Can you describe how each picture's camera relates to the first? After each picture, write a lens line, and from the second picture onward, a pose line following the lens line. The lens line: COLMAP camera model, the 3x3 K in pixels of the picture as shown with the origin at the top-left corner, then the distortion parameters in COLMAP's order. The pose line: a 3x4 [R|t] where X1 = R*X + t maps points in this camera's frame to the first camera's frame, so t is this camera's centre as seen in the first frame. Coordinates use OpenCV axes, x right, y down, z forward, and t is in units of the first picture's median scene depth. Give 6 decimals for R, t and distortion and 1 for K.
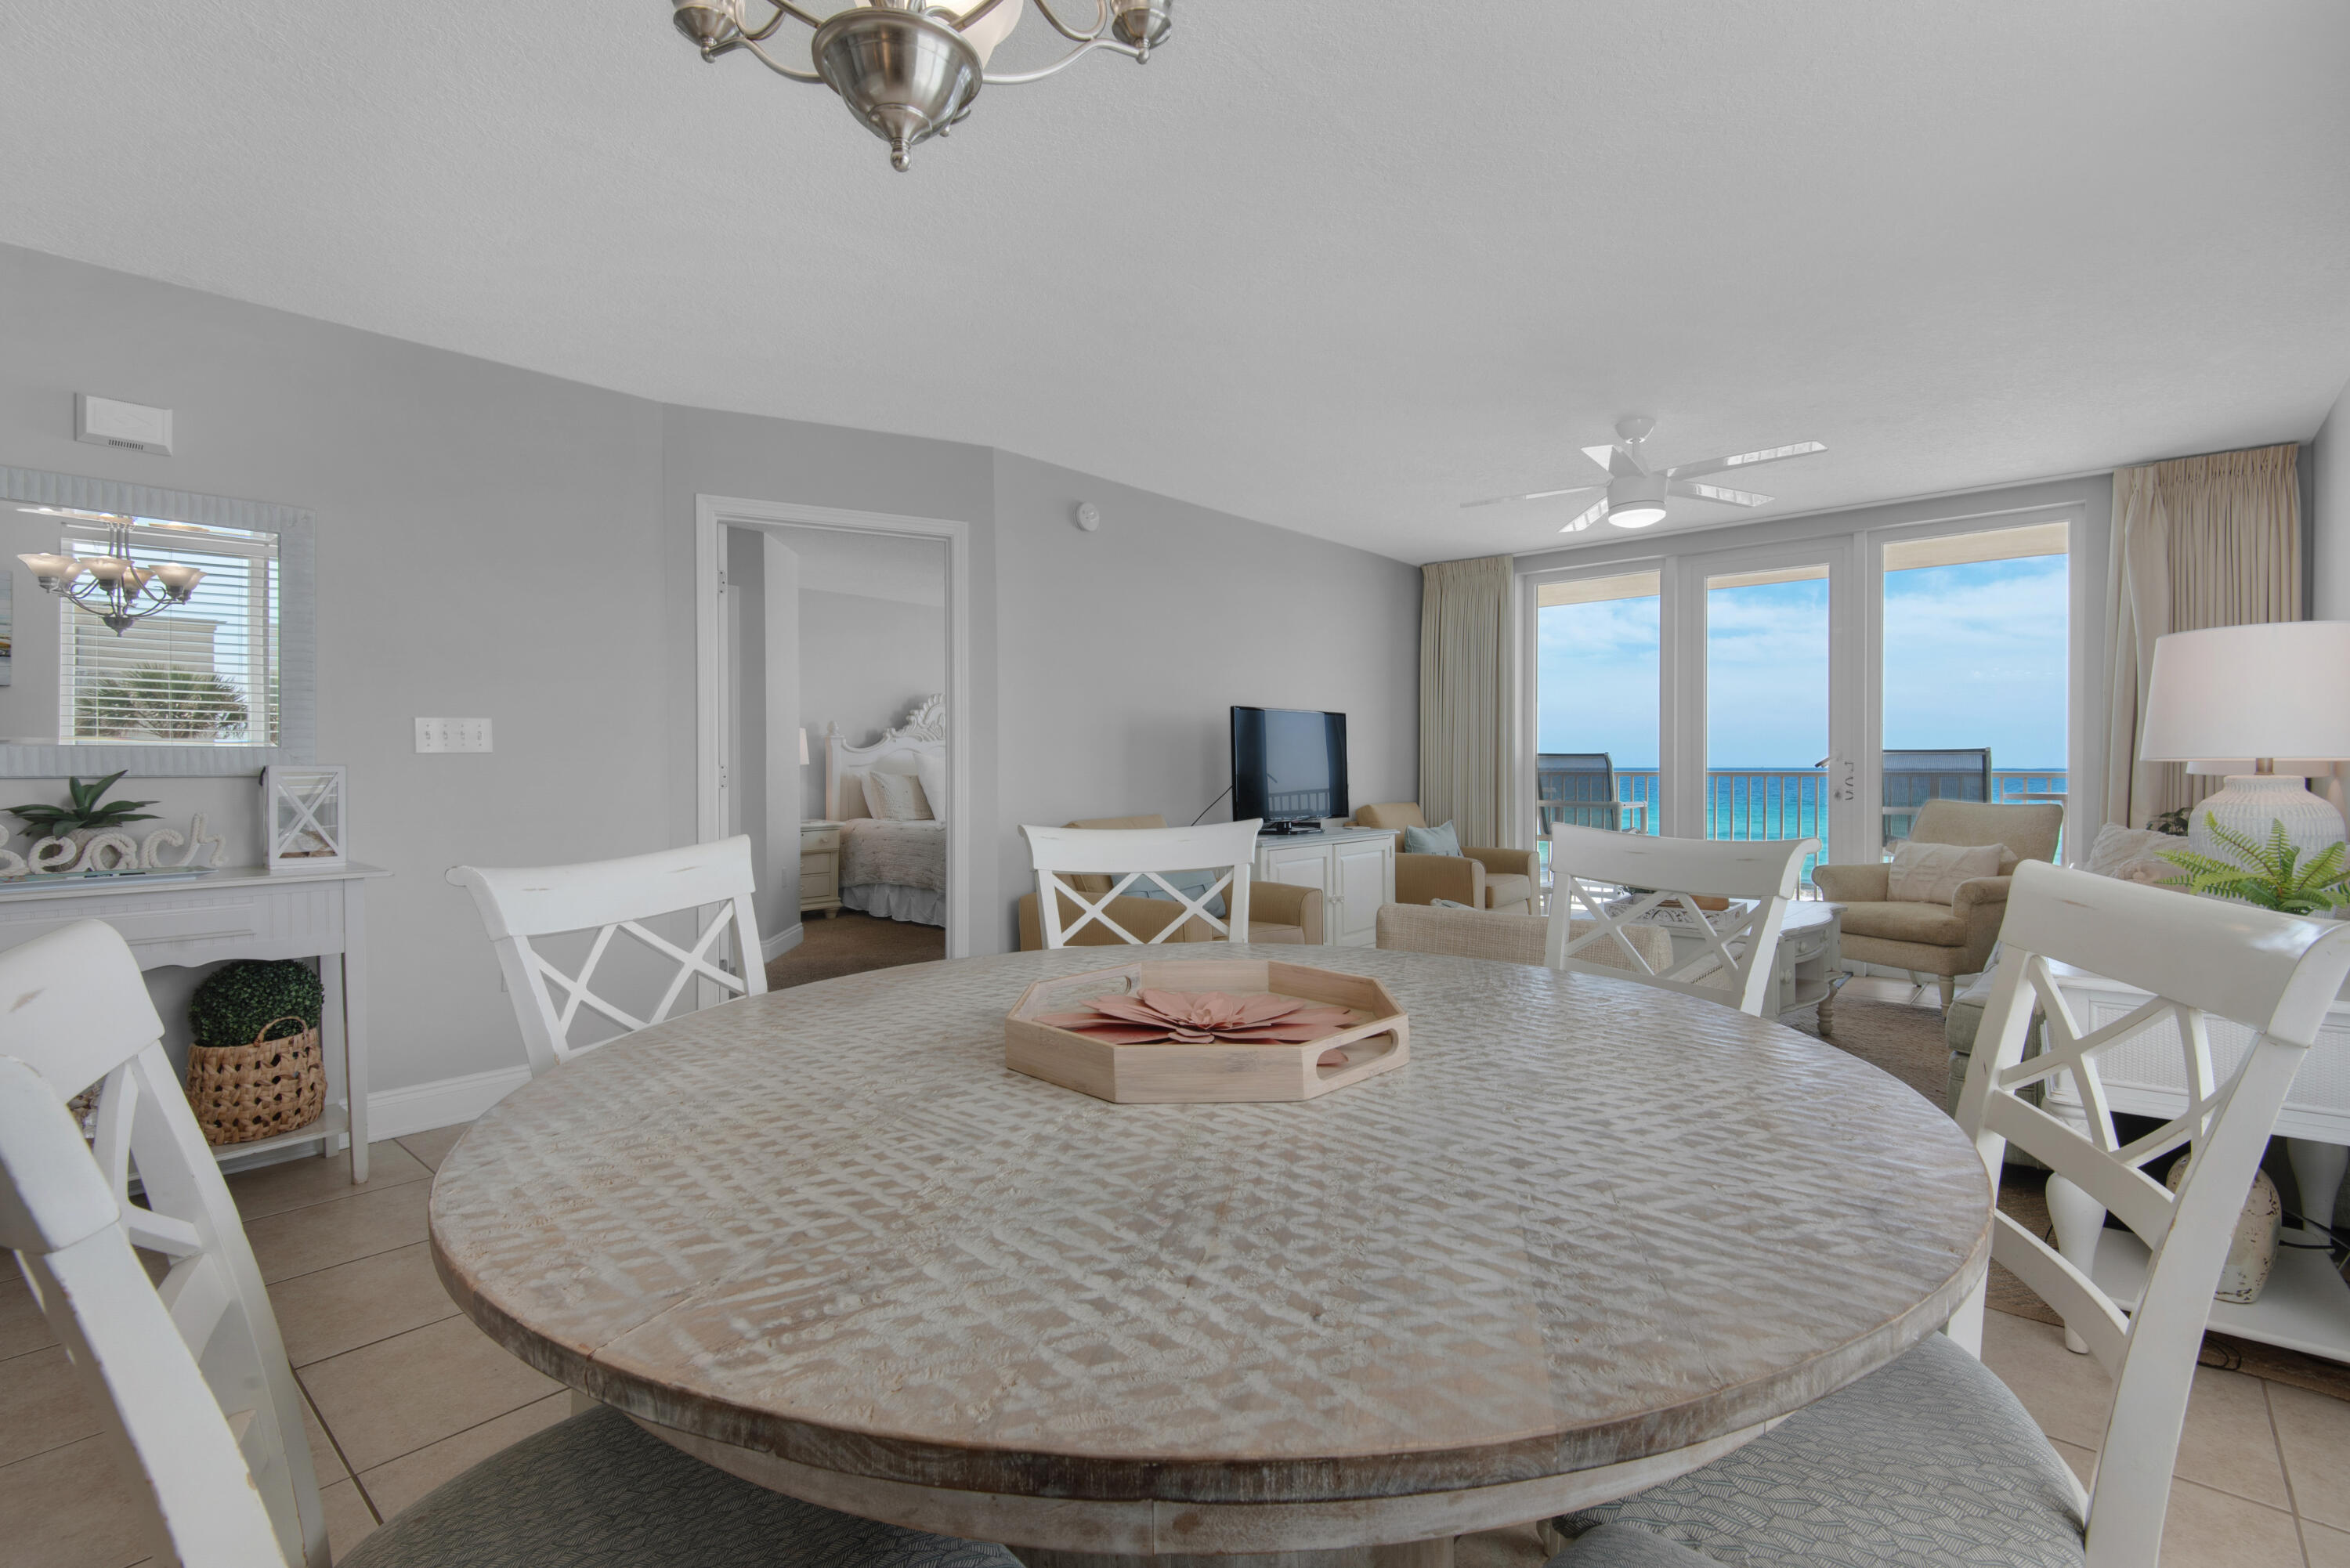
lens RADIAL K [[1005.1, 0, 1273.8], [0, 1005.1, 769.2], [0, 0, 1]] dist [0.020894, 0.000117]
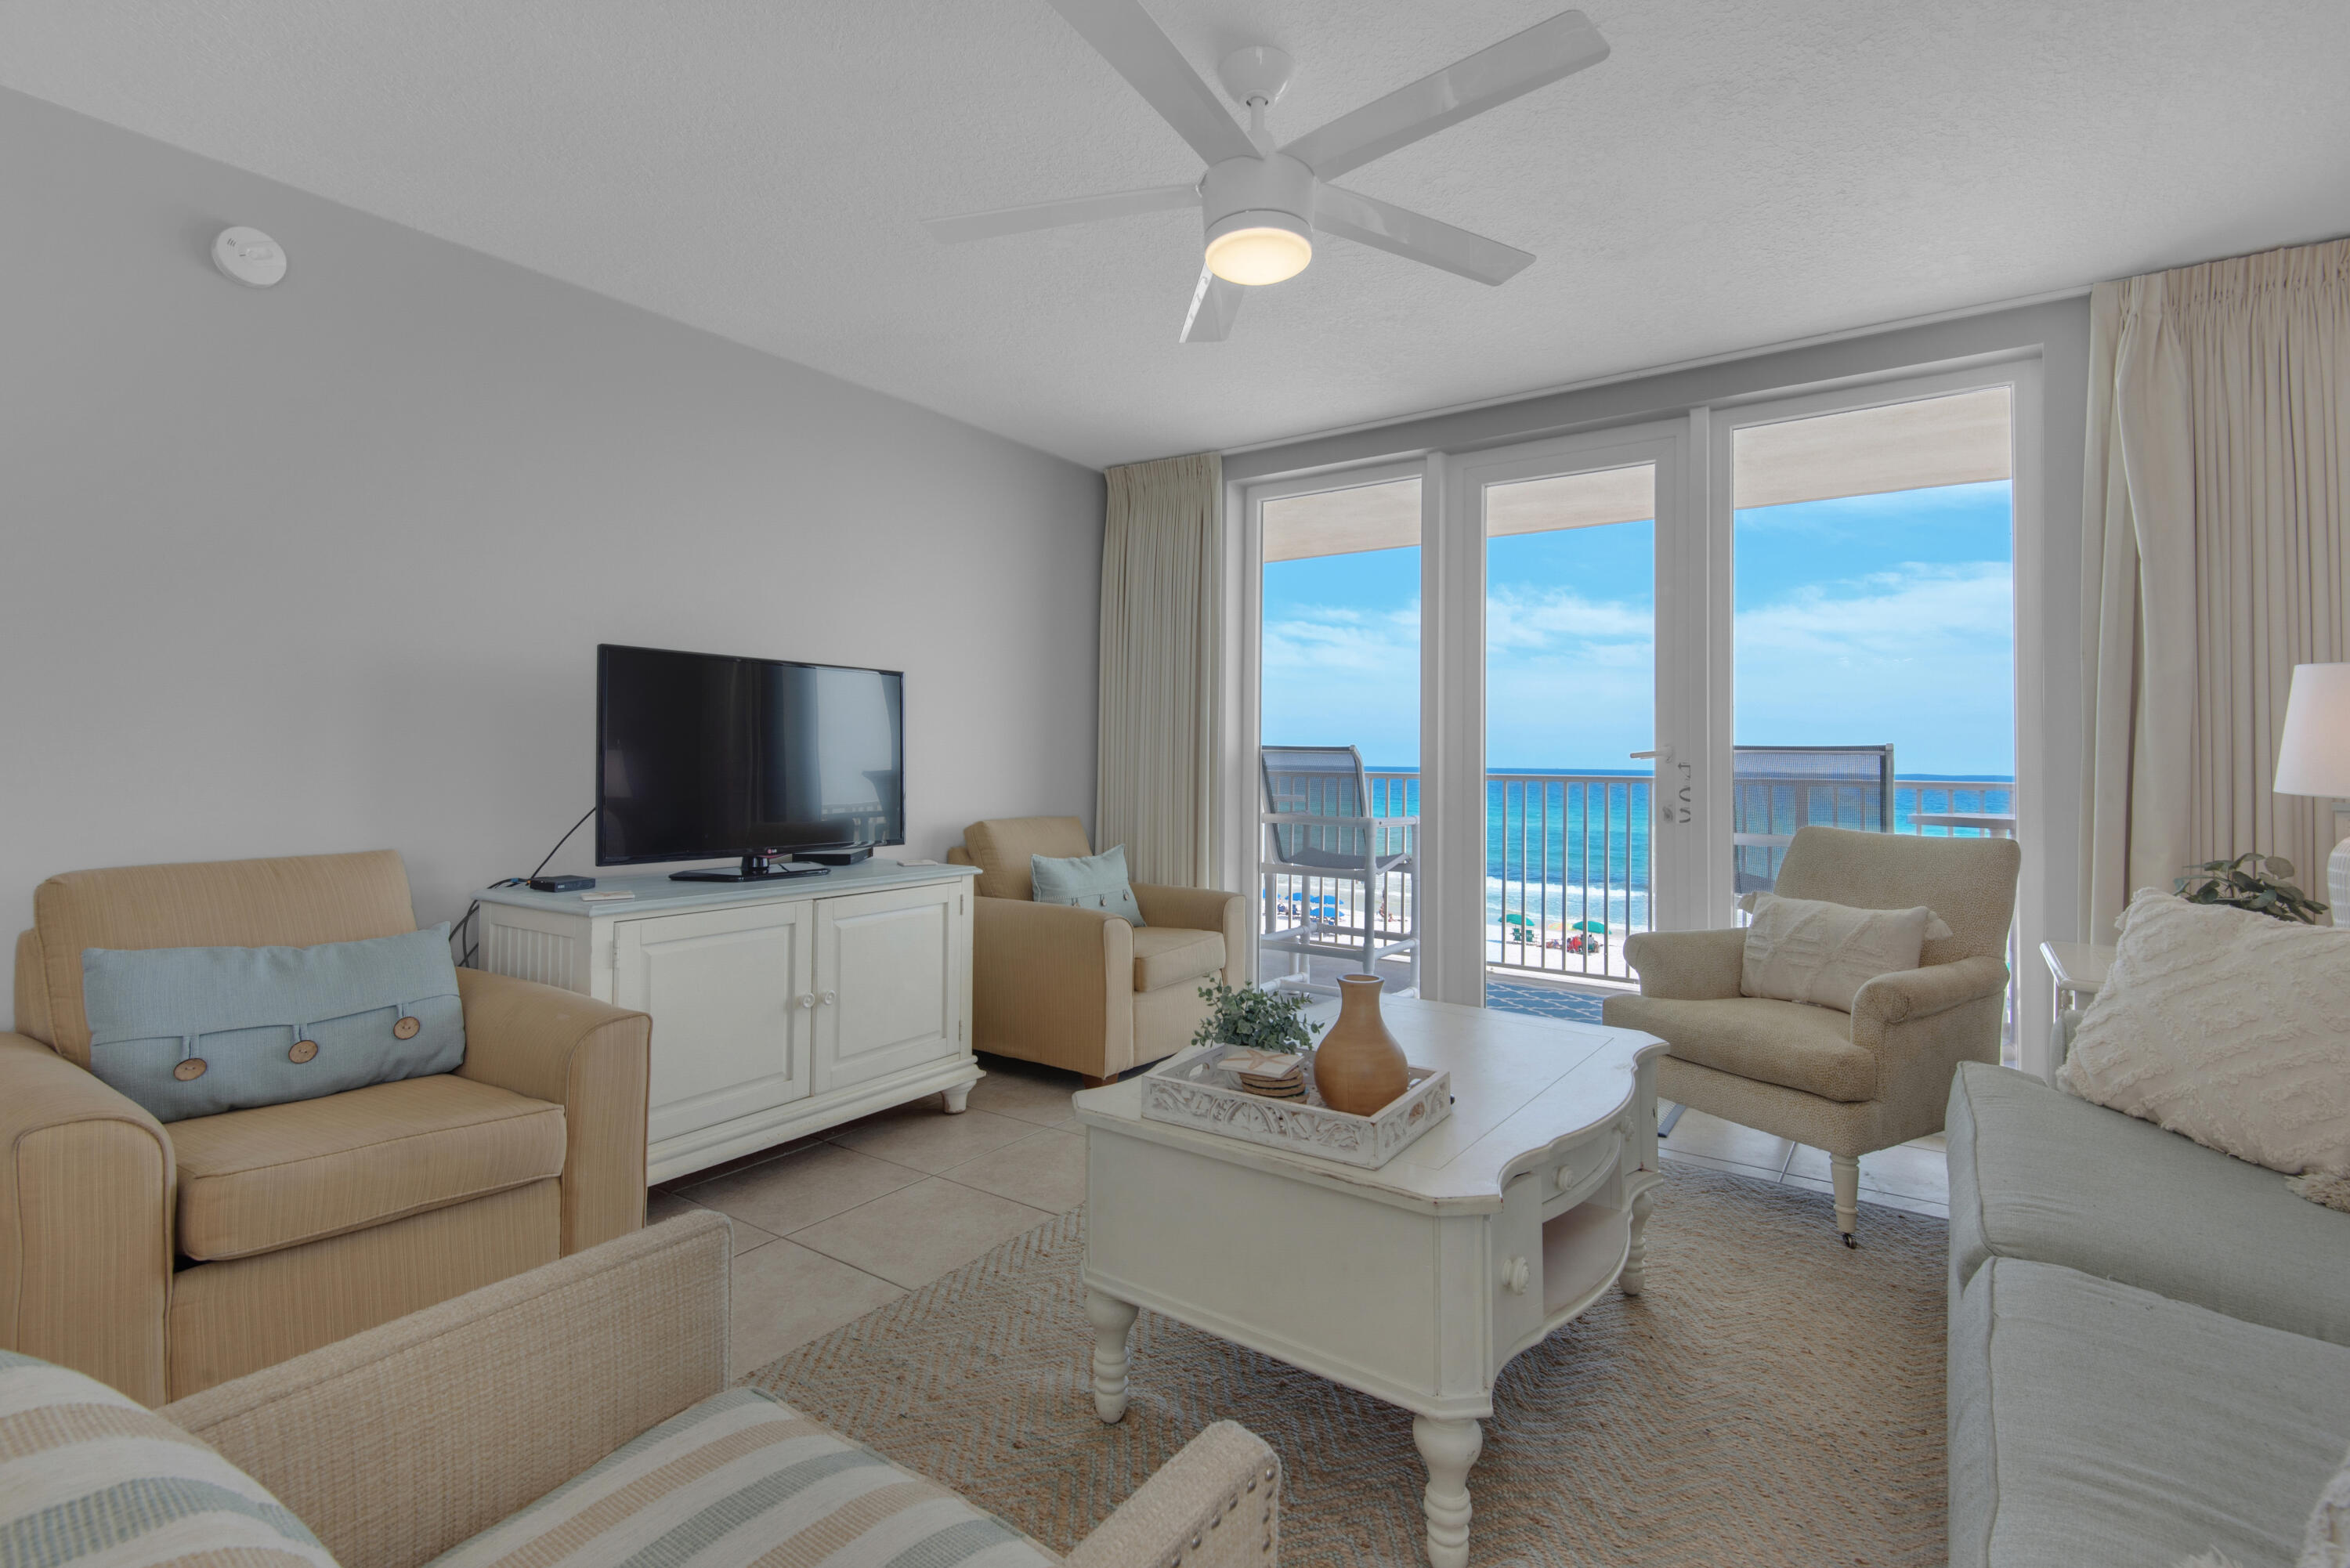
lens RADIAL K [[1039.7, 0, 1256.8], [0, 1039.7, 737.0], [0, 0, 1]] dist [0.036089, 0.000042]
pose [[0.993761, 0.014239, 0.110622, 0.240010], [-0.011169, 0.999537, -0.028316, -0.002091], [-0.110973, 0.026904, 0.993459, 0.394798]]
